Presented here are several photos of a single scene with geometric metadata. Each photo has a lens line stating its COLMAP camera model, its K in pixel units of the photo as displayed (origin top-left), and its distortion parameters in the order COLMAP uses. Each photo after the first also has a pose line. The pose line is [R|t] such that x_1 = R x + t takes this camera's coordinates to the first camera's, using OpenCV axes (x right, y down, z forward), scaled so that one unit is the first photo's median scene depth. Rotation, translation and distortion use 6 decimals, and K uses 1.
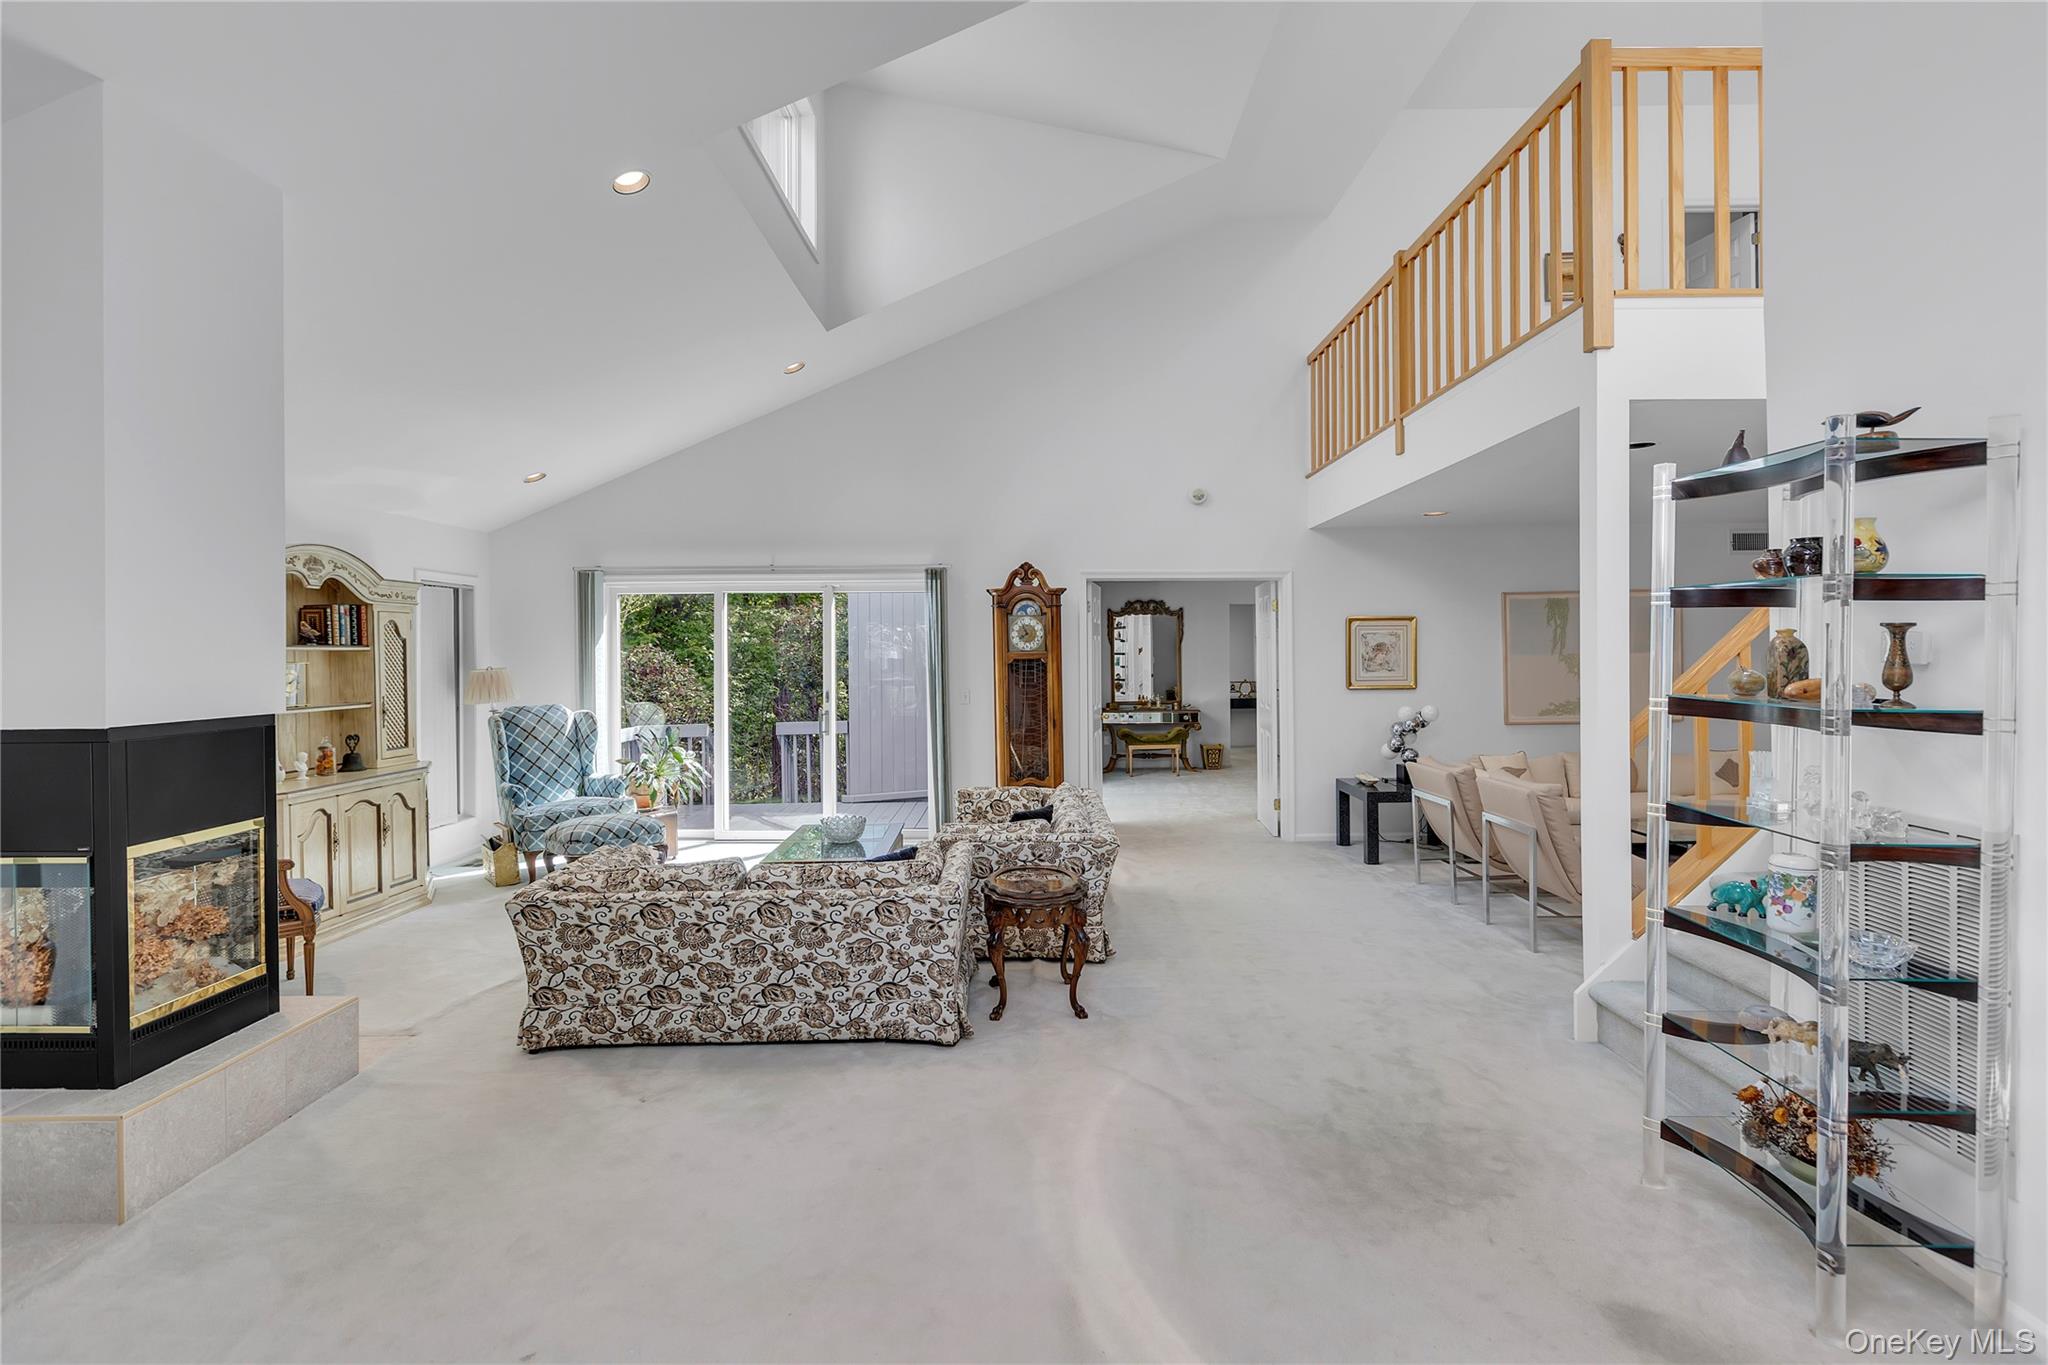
lens RADIAL K [[982.5, 0, 1029.6], [0, 982.5, 649.0], [0, 0, 1]] dist [-0.002499, -0.000051]
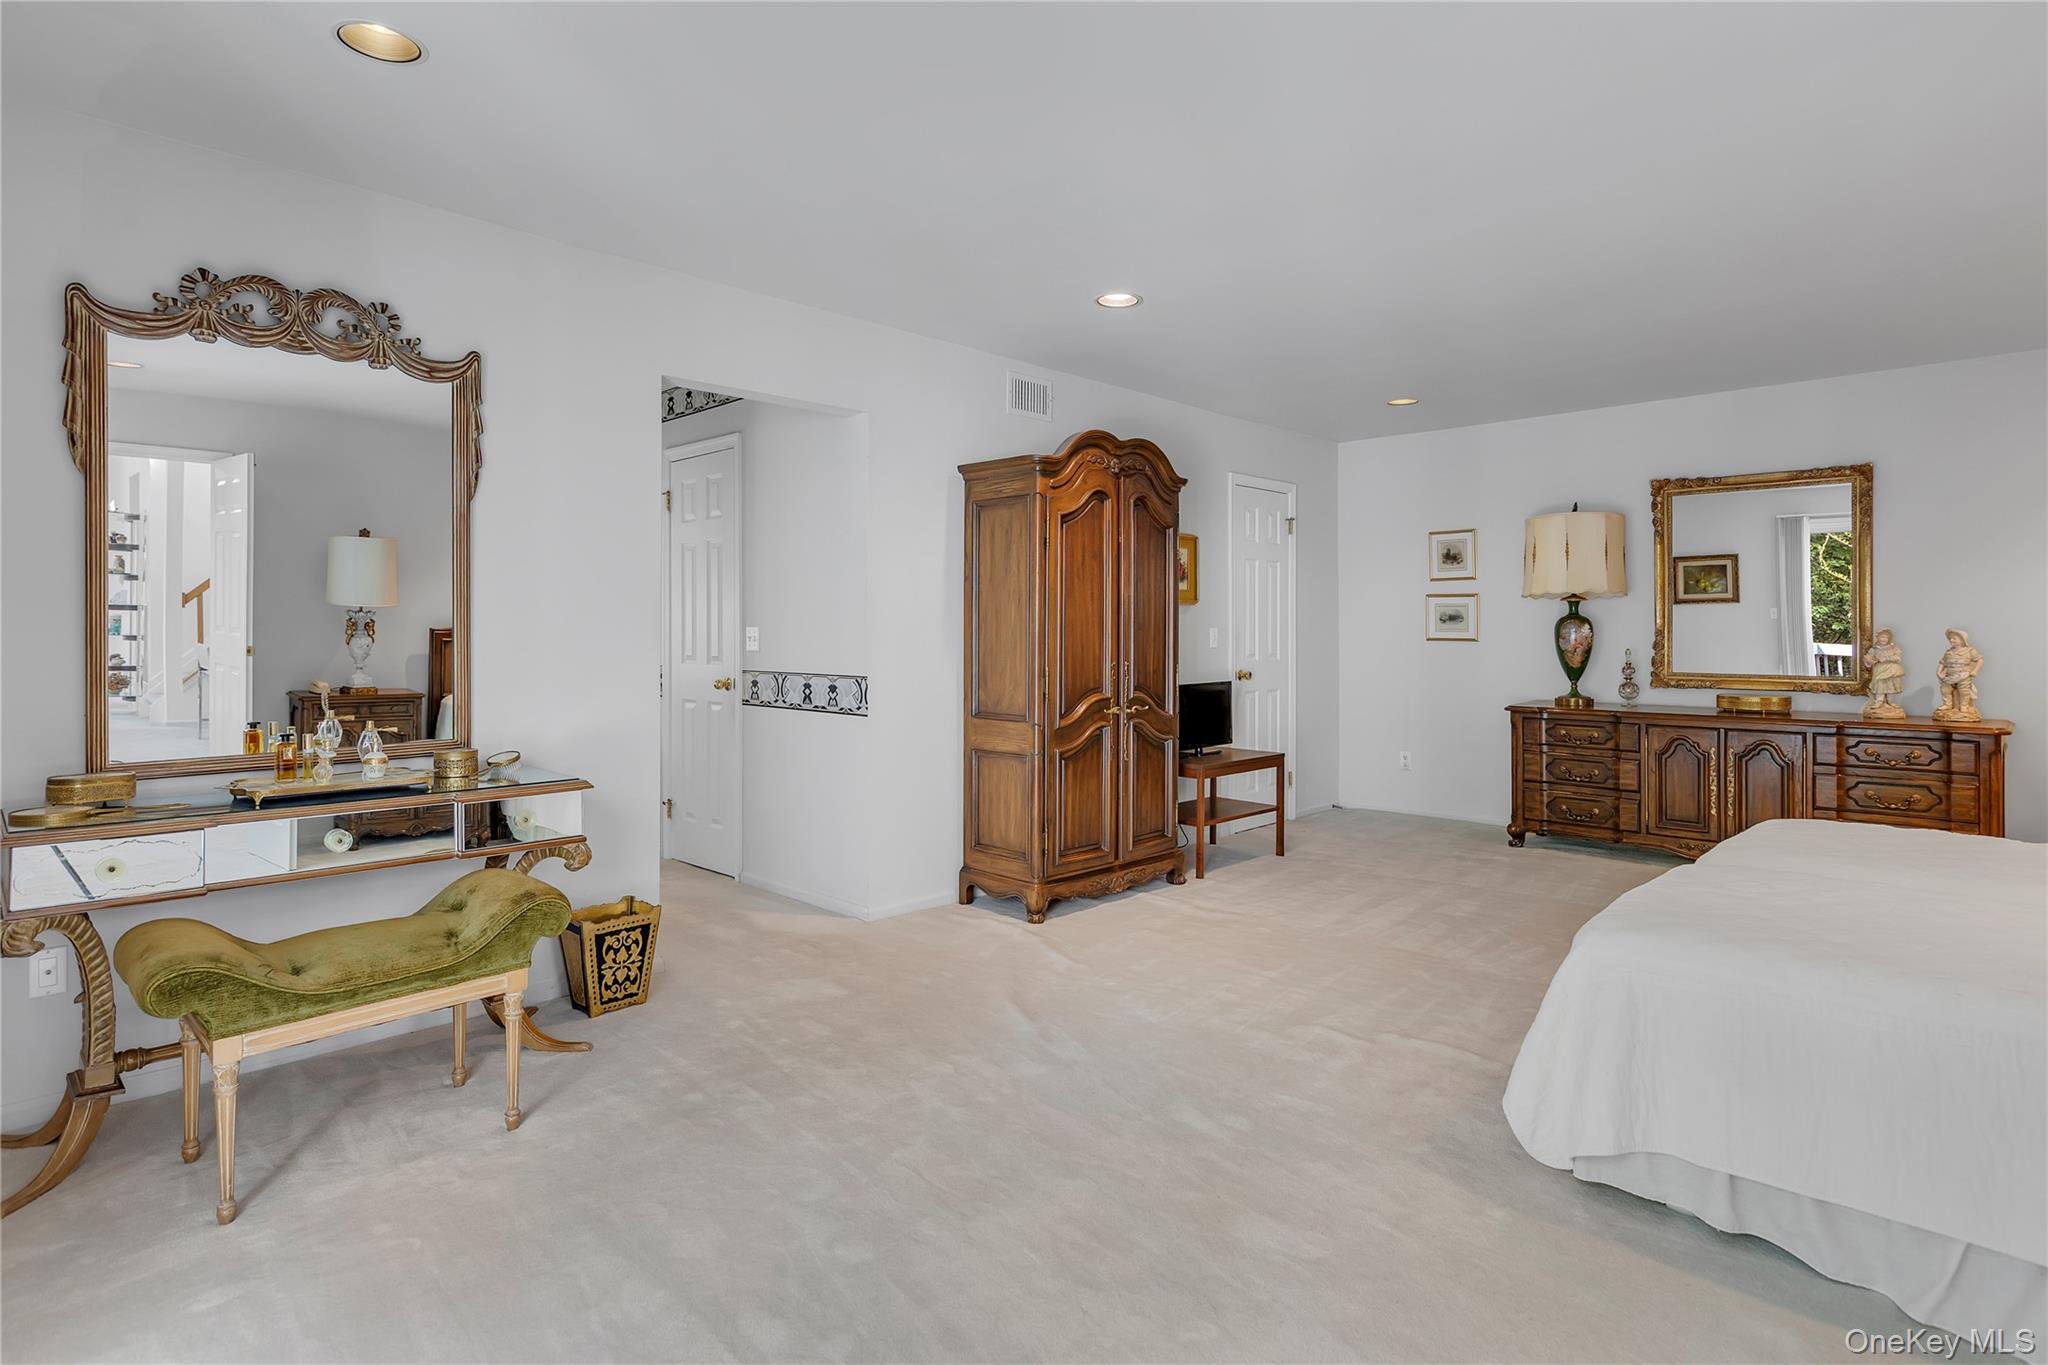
lens RADIAL K [[1066.0, 0, 1022.7], [0, 1066.0, 634.0], [0, 0, 1]] dist [-0.002696, -0.000425]
pose [[0.698688, 0.008068, 0.715381, 0.062175], [-0.008584, 0.999959, -0.002893, 0.026237], [-0.715375, -0.004120, 0.698729, 0.718822]]
